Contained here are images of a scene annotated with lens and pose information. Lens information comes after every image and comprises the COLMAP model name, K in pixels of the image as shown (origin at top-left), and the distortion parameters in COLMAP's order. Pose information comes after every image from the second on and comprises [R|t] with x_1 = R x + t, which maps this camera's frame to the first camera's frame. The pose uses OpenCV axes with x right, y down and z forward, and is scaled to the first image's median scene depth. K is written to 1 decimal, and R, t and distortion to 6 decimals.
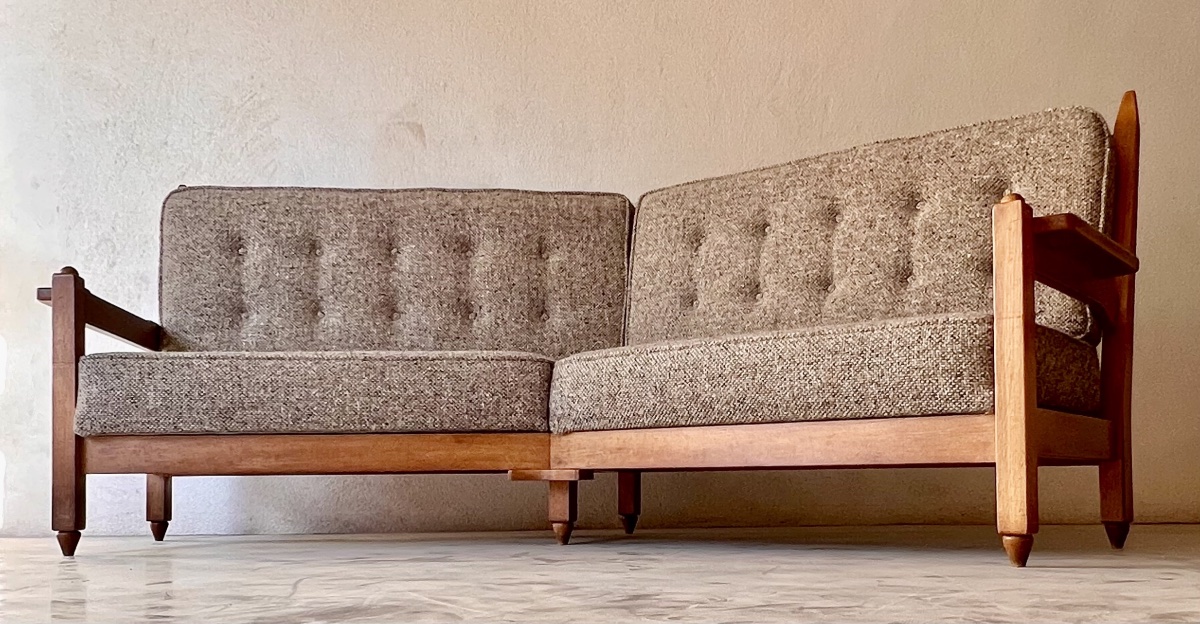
lens RADIAL K [[1048.2, 0, 618.7], [0, 1048.2, 455.8], [0, 0, 1]] dist [-0.002414, 0.000010]
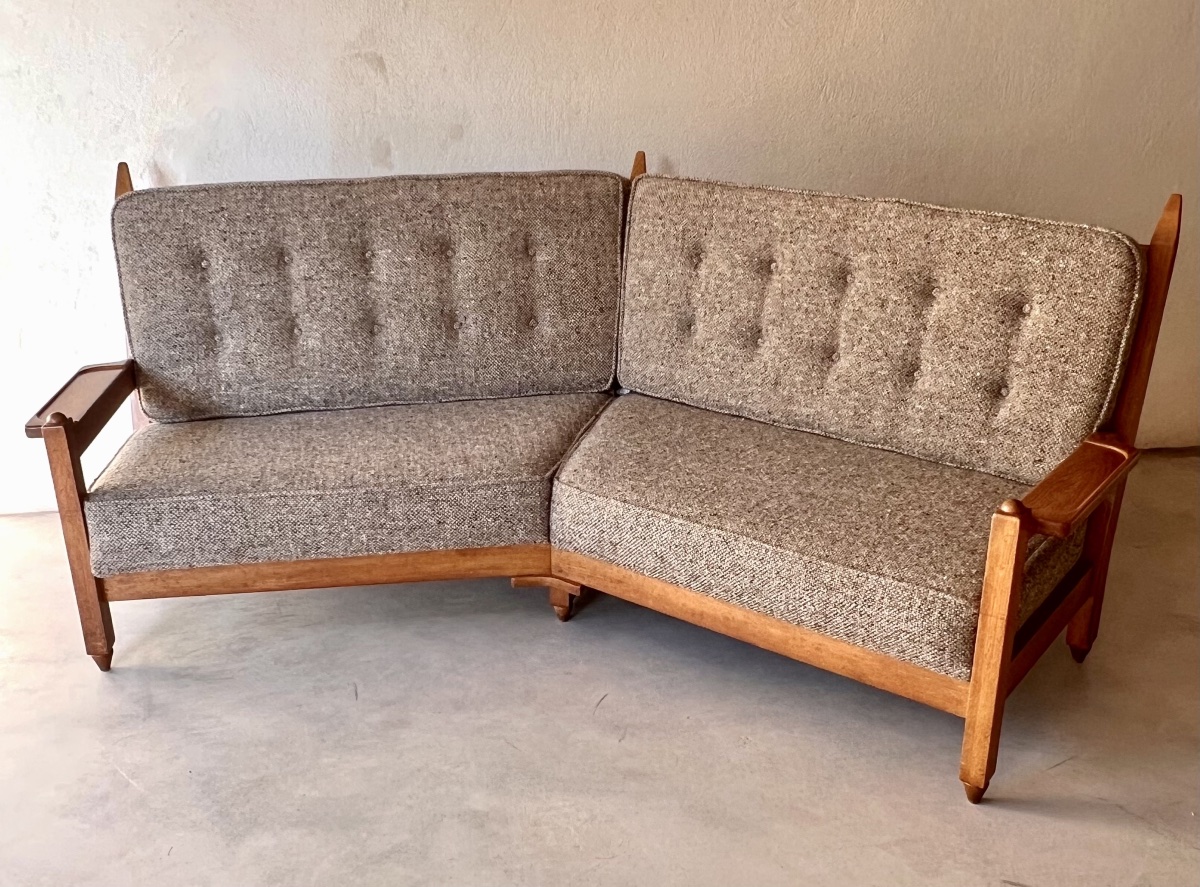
lens RADIAL K [[1149.4, 0, 600.1], [0, 1149.4, 467.8], [0, 0, 1]] dist [-0.002289, -0.003124]
pose [[0.999899, -0.005791, 0.012976, -0.025365], [0.000316, 0.922039, 0.387097, -0.427656], [-0.014206, -0.387054, 0.921948, -0.009638]]
